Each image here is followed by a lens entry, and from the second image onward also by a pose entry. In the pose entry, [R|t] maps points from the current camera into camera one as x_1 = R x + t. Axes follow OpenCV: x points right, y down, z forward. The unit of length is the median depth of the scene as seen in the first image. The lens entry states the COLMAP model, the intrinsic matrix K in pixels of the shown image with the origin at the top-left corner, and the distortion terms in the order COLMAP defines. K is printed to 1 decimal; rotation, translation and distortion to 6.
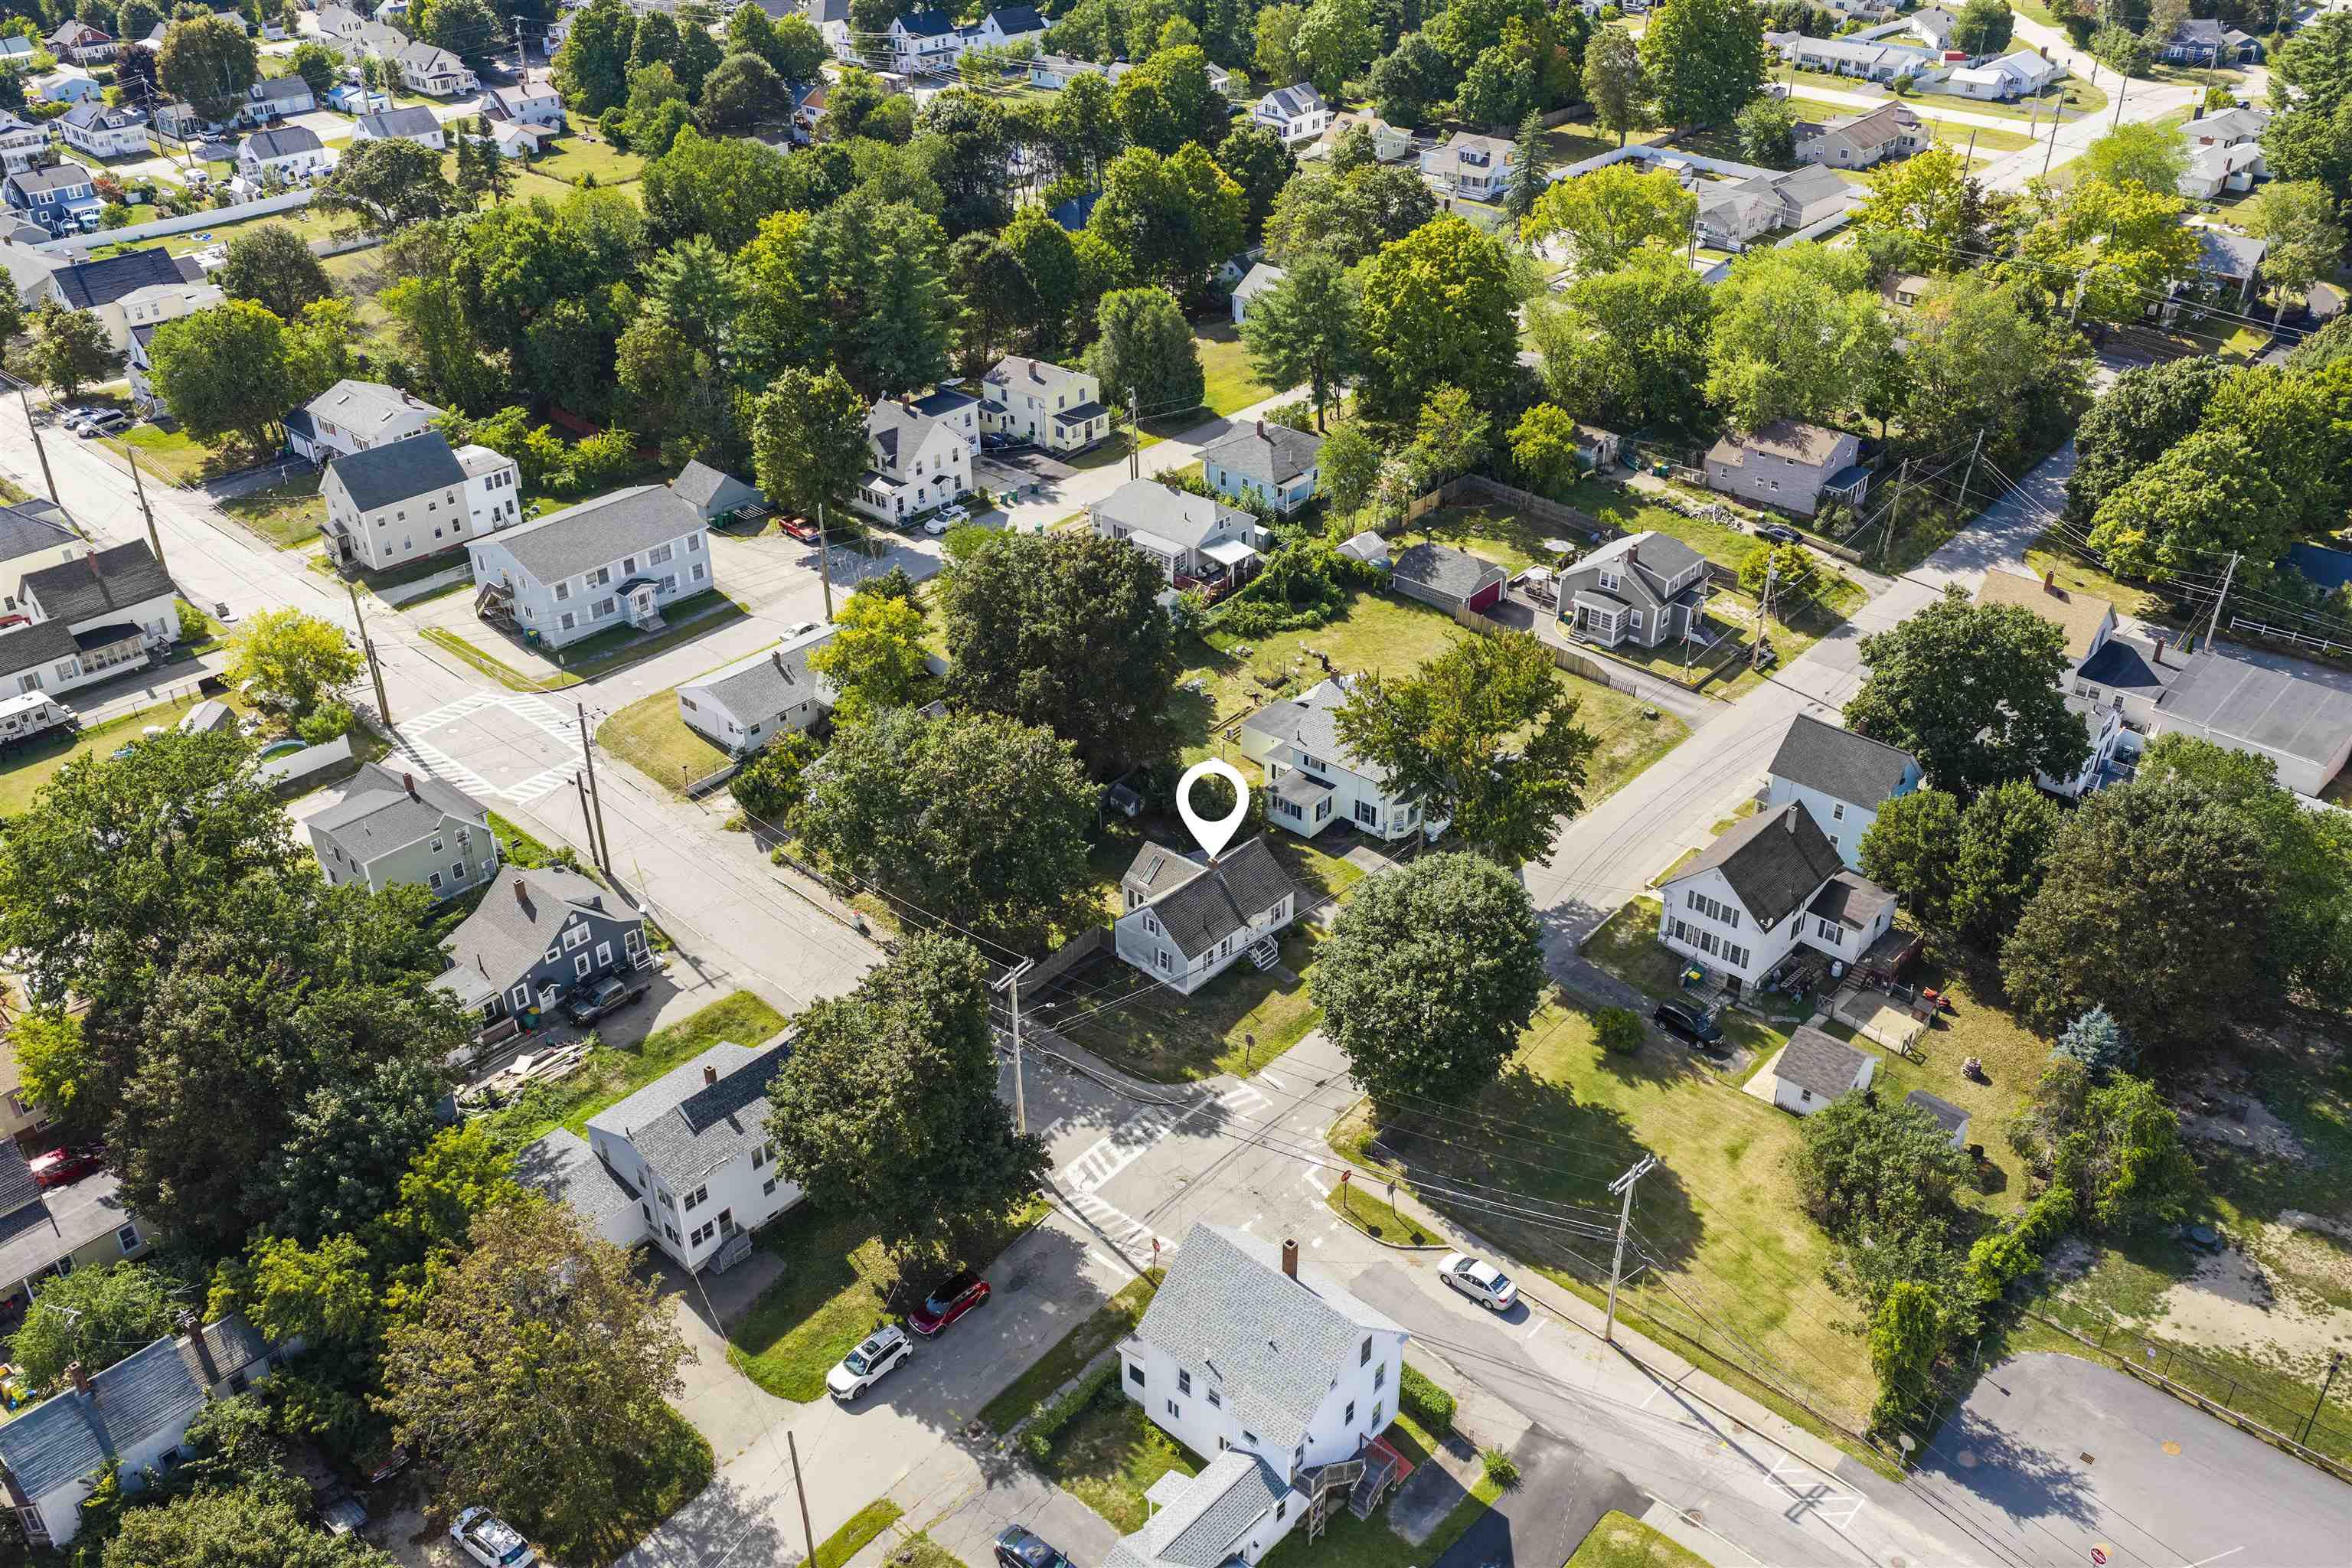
lens RADIAL K [[1937.8, 0, 1195.8], [0, 1937.8, 784.7], [0, 0, 1]] dist [0.022676, -0.033527]
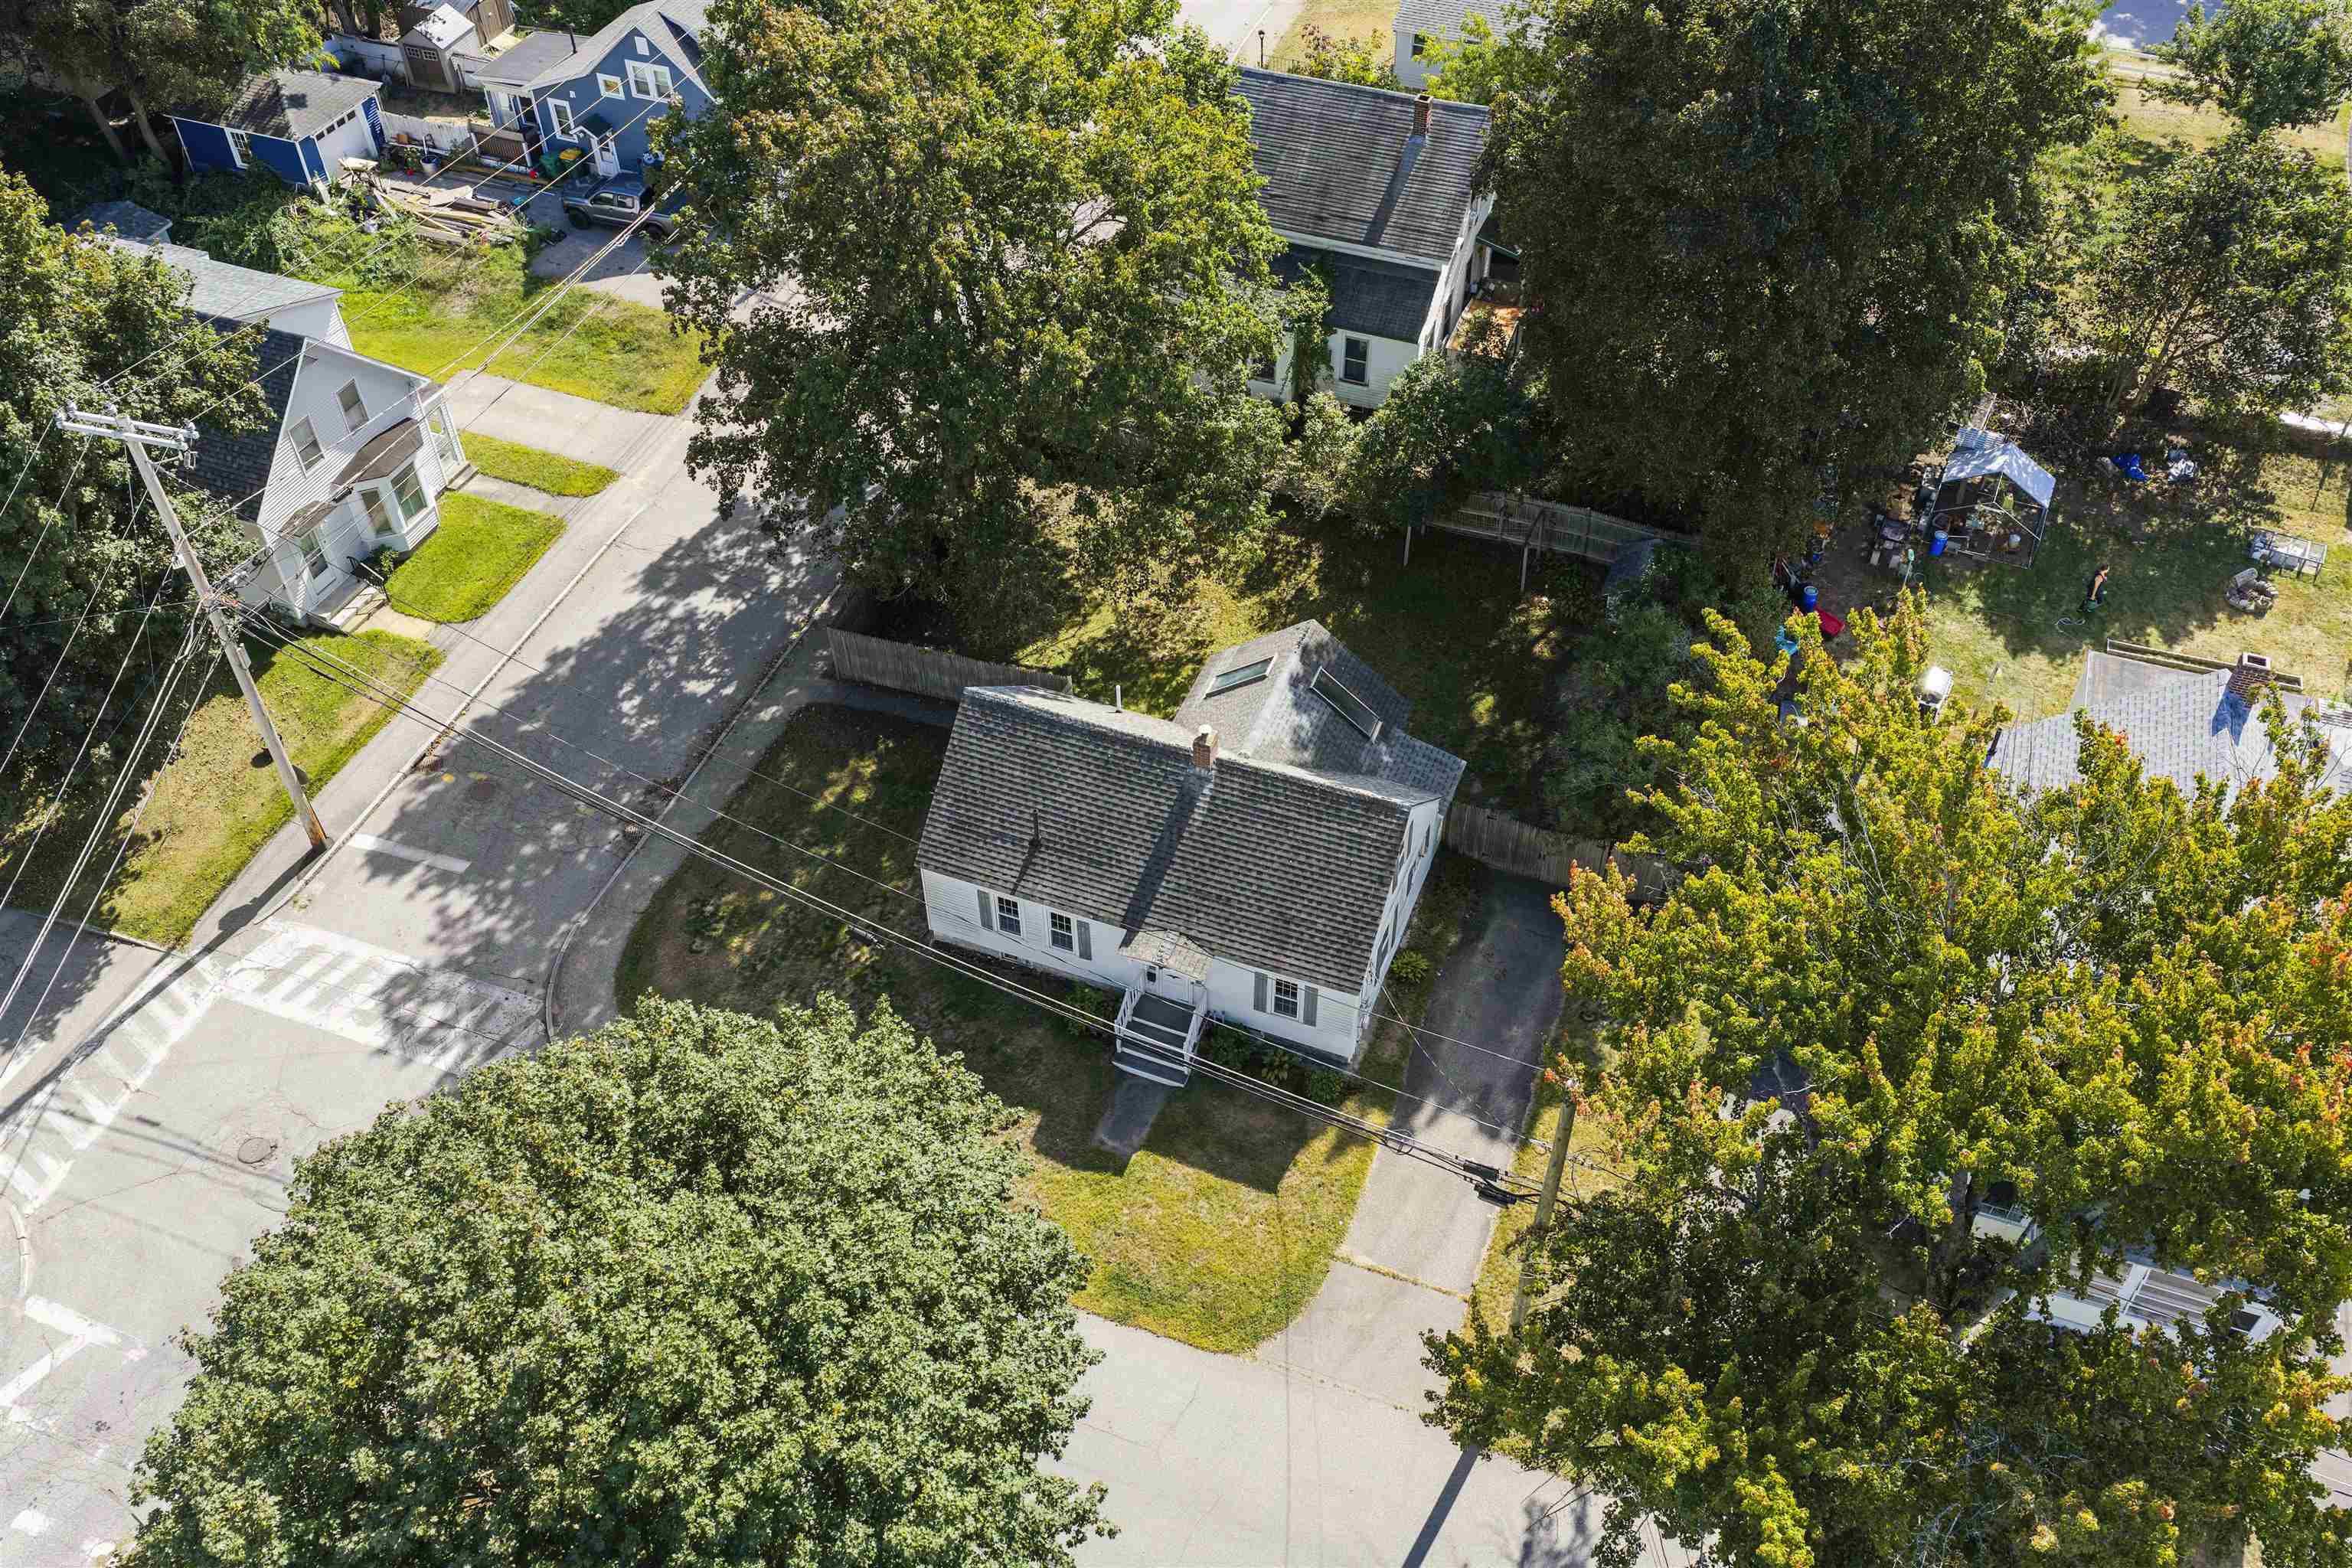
lens RADIAL K [[1937.8, 0, 1184.4], [0, 1937.8, 781.6], [0, 0, 1]] dist [0.022676, -0.033527]
pose [[0.345281, 0.666979, -0.660242, 0.222729], [-0.483448, 0.729392, 0.484010, -0.111367], [0.804400, 0.152073, 0.574295, 0.748601]]
